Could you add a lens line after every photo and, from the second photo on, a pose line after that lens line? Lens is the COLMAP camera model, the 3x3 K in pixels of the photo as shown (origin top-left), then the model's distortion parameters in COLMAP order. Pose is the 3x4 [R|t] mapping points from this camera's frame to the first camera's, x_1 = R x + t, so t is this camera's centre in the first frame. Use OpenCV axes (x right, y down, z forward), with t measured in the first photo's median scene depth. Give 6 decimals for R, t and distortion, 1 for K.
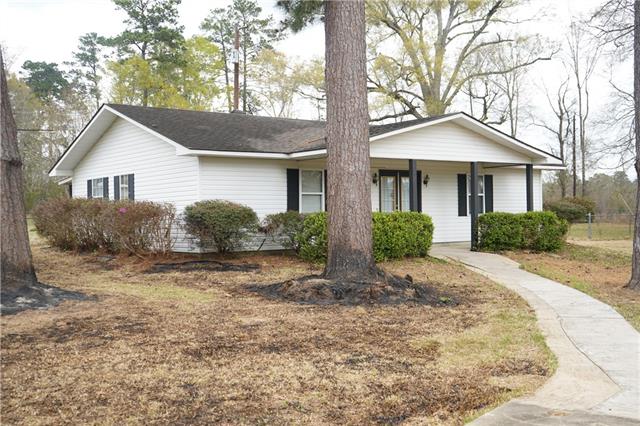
lens RADIAL K [[755.9, 0, 320.3], [0, 755.9, 212.2], [0, 0, 1]] dist [0.006787, 0.000000]
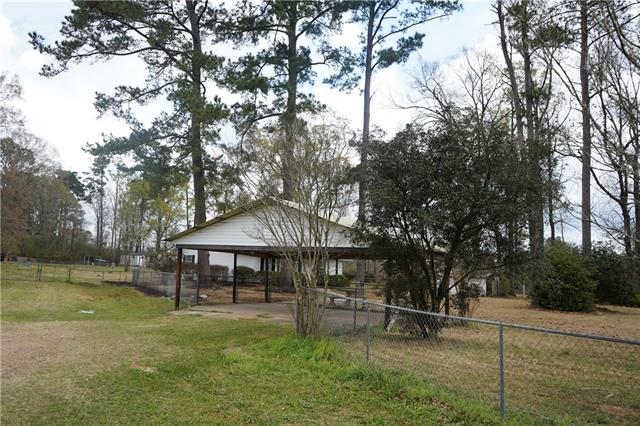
lens RADIAL K [[510.8, 0, 319.6], [0, 510.8, 213.4], [0, 0, 1]] dist [-0.009047, 0.012168]
pose [[0.979734, 0.070703, 0.187412, -0.102456], [-0.048325, 0.991427, -0.121399, 0.004853], [-0.194389, 0.109883, 0.974751, -0.547099]]
